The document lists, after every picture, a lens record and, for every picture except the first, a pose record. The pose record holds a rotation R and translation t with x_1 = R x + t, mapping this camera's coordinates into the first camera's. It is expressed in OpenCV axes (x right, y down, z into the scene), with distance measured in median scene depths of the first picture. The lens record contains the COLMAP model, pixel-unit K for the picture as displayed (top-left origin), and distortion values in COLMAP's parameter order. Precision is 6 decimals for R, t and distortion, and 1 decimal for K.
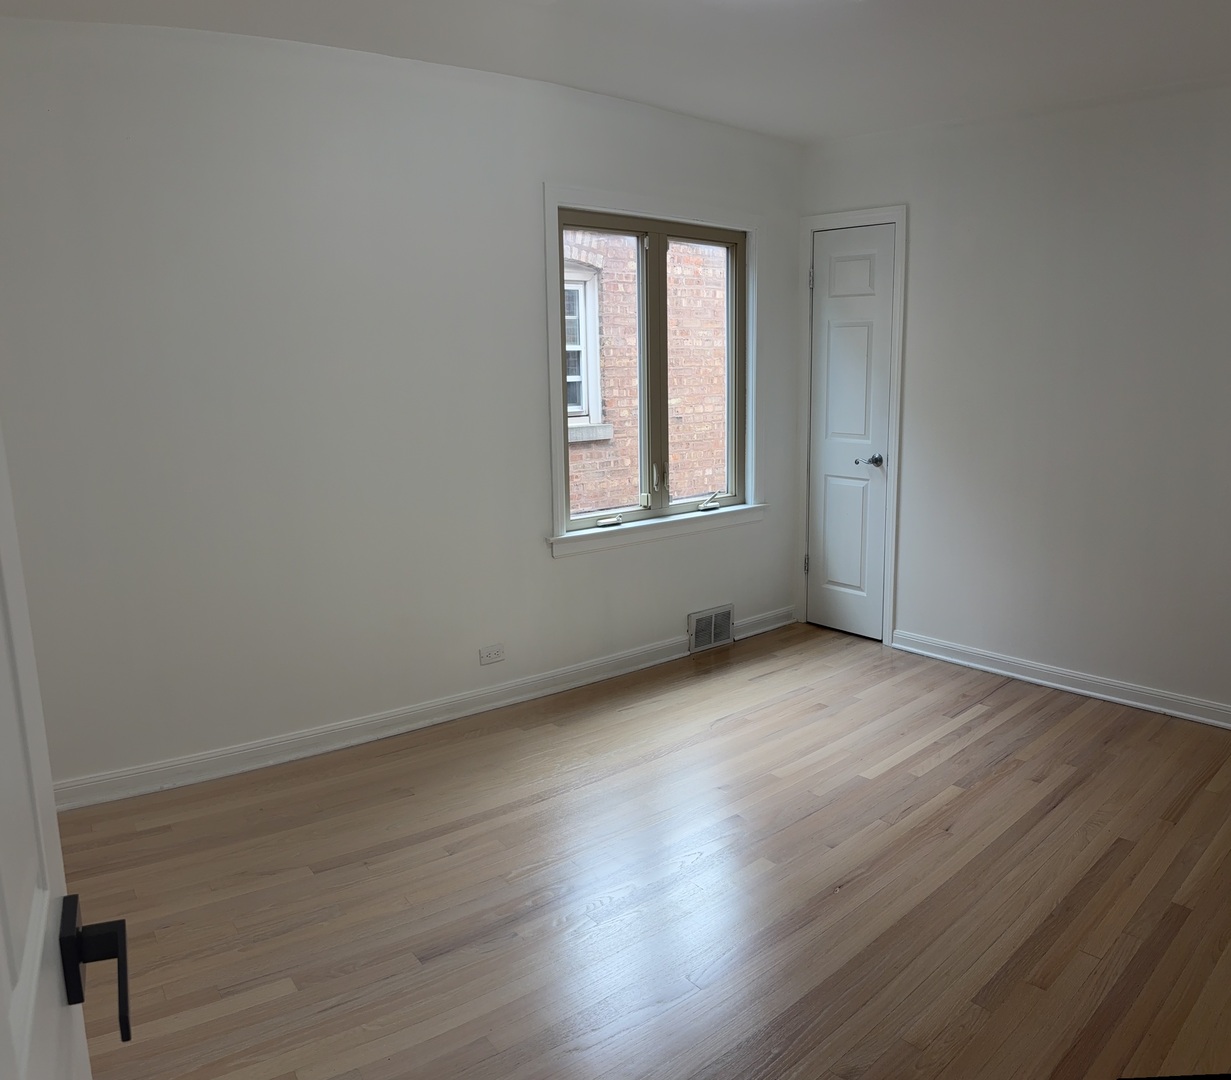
lens RADIAL K [[1004.7, 0, 615.5], [0, 1004.7, 540.0], [0, 0, 1]] dist [-0.212564, 0.001598]
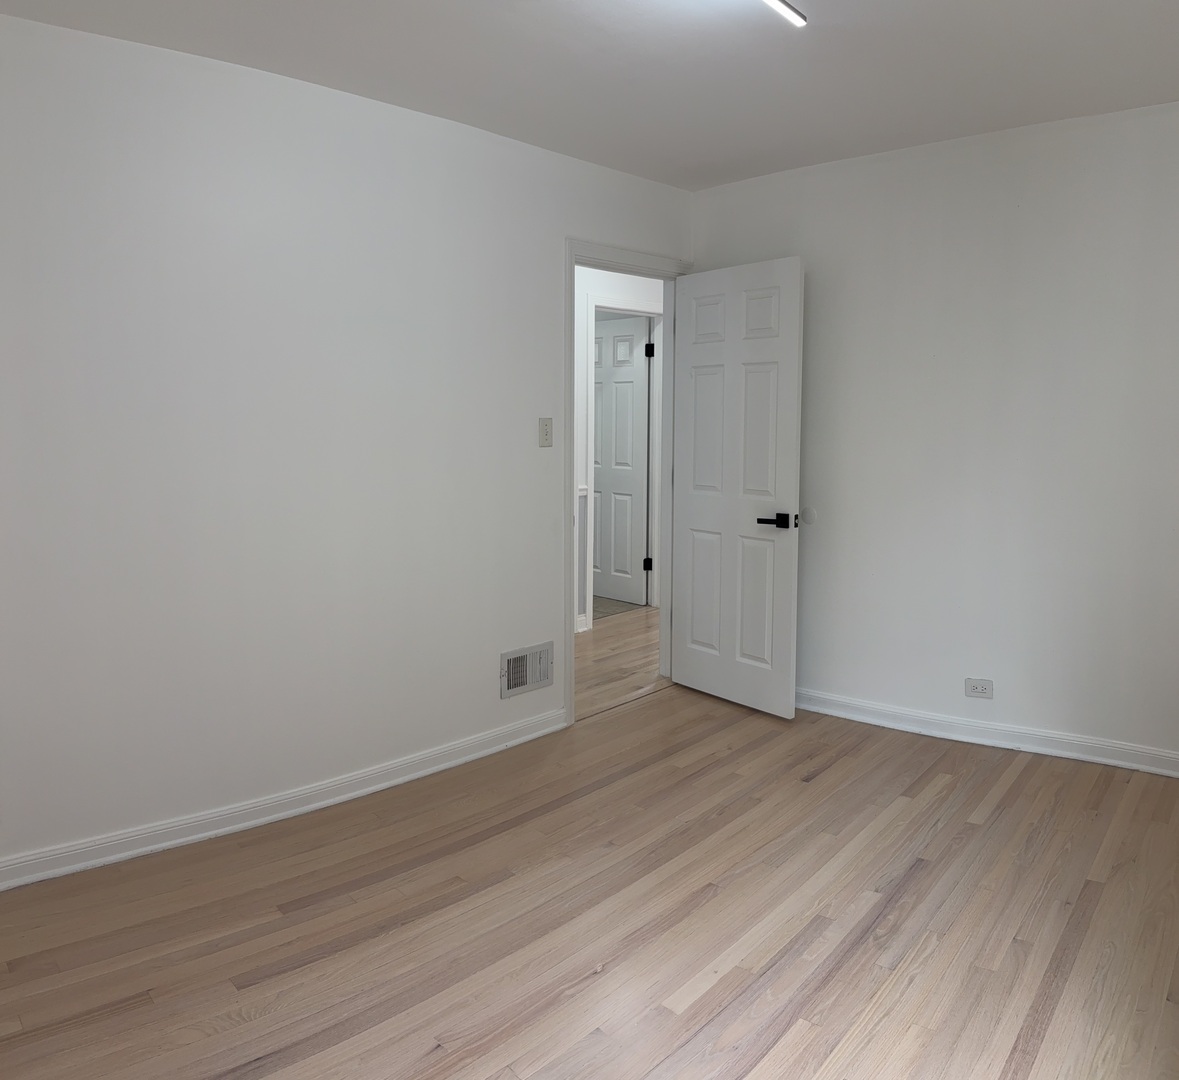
lens RADIAL K [[1000.2, 0, 589.5], [0, 1000.2, 540.0], [0, 0, 1]] dist [0.507056, 0.000721]
pose [[-0.993921, 0.018337, -0.108561, 0.383673], [-0.012754, 0.960218, 0.278960, -0.378958], [0.109357, 0.278649, -0.954147, 2.092522]]
